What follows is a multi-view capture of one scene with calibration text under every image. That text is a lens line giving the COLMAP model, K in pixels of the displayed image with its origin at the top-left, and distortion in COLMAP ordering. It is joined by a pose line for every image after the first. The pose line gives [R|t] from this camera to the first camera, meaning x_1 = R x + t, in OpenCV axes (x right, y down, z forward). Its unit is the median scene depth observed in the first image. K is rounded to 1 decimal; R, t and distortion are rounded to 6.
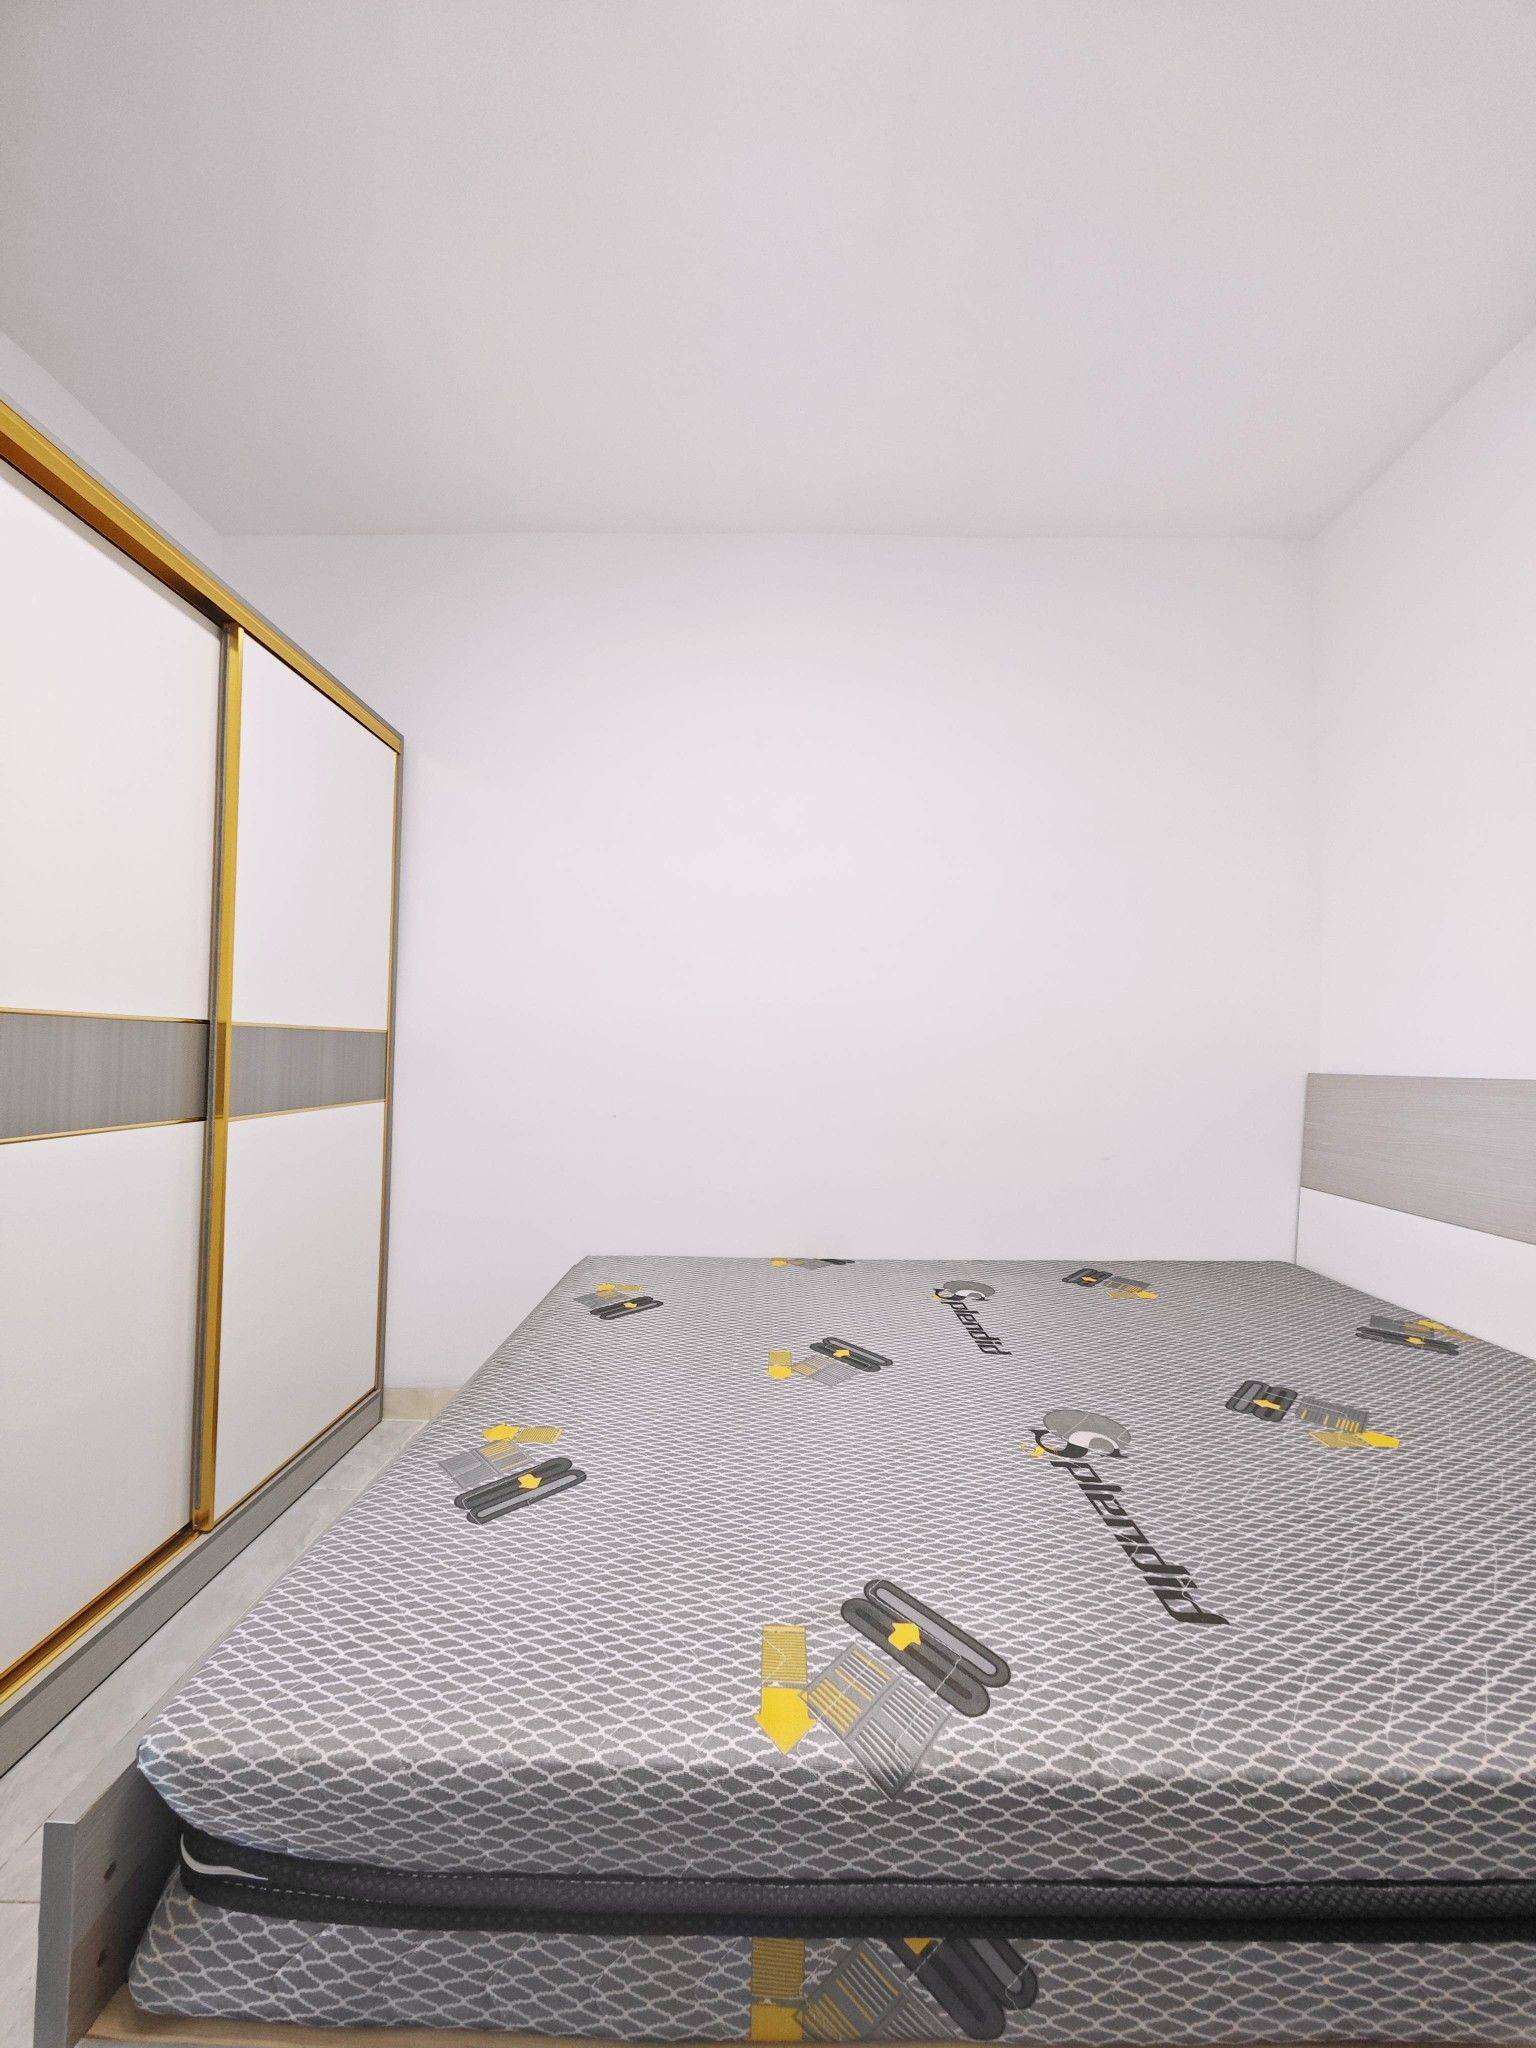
lens RADIAL K [[721.3, 0, 765.6], [0, 721.3, 1036.4], [0, 0, 1]] dist [-0.004380, 0.000155]
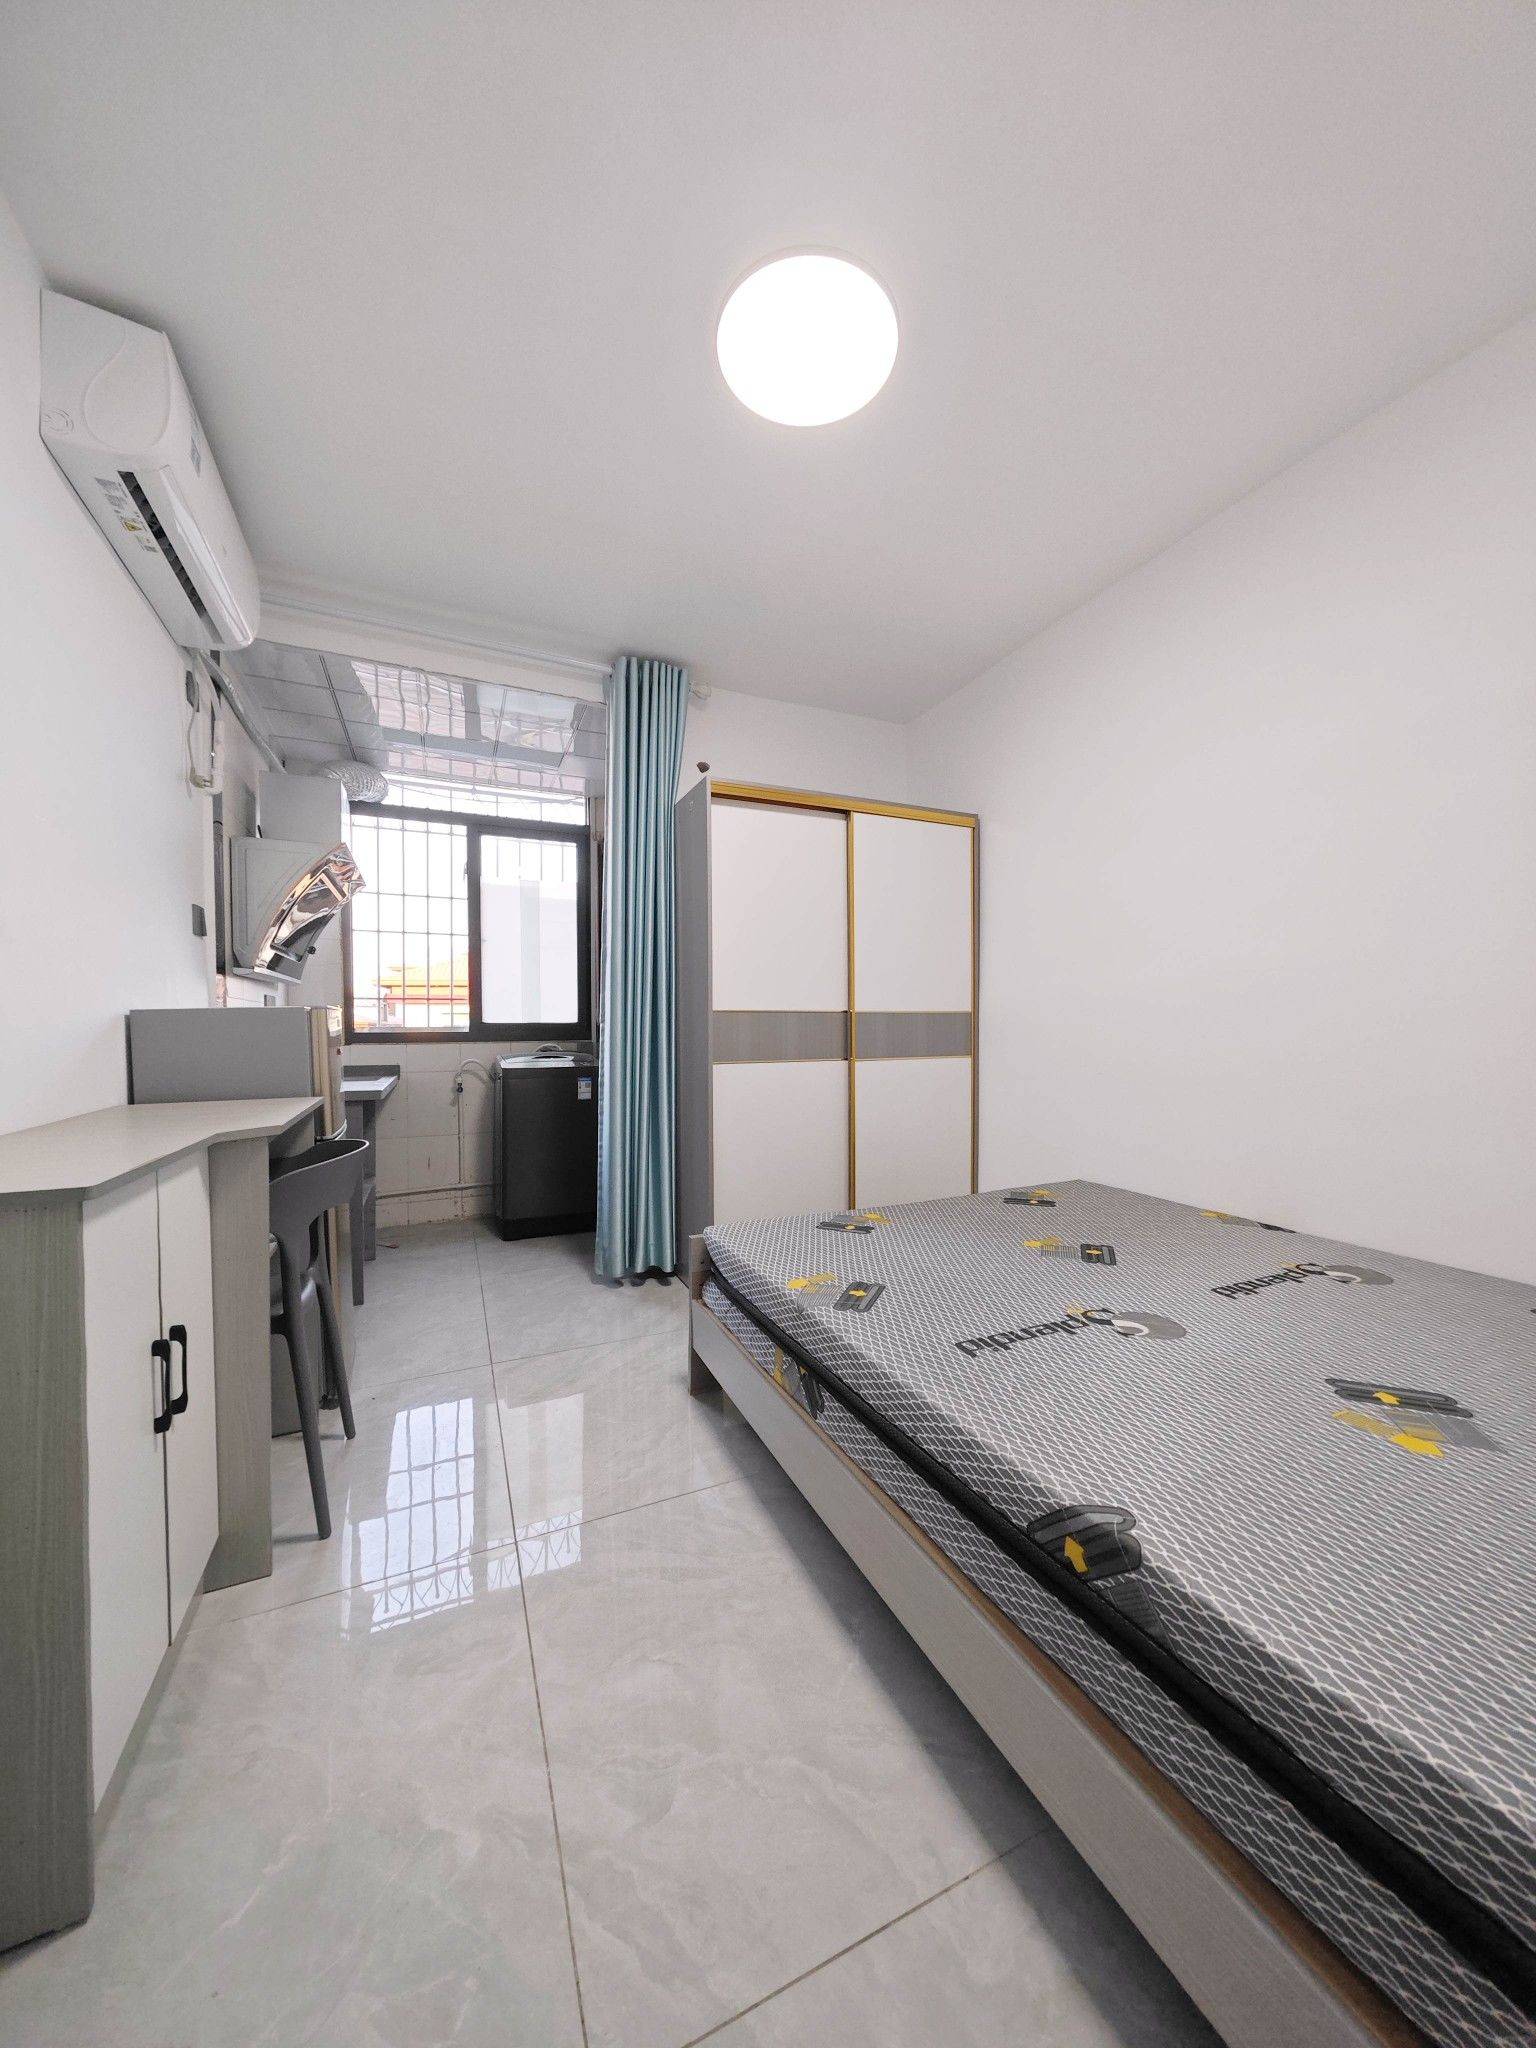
lens RADIAL K [[721.3, 0, 765.6], [0, 721.3, 1036.4], [0, 0, 1]] dist [-0.004380, 0.000155]
pose [[0.414341, -0.002171, -0.910119, 0.976635], [0.031600, 0.999429, 0.012002, 0.019968], [0.909573, -0.033733, 0.414173, -0.050480]]
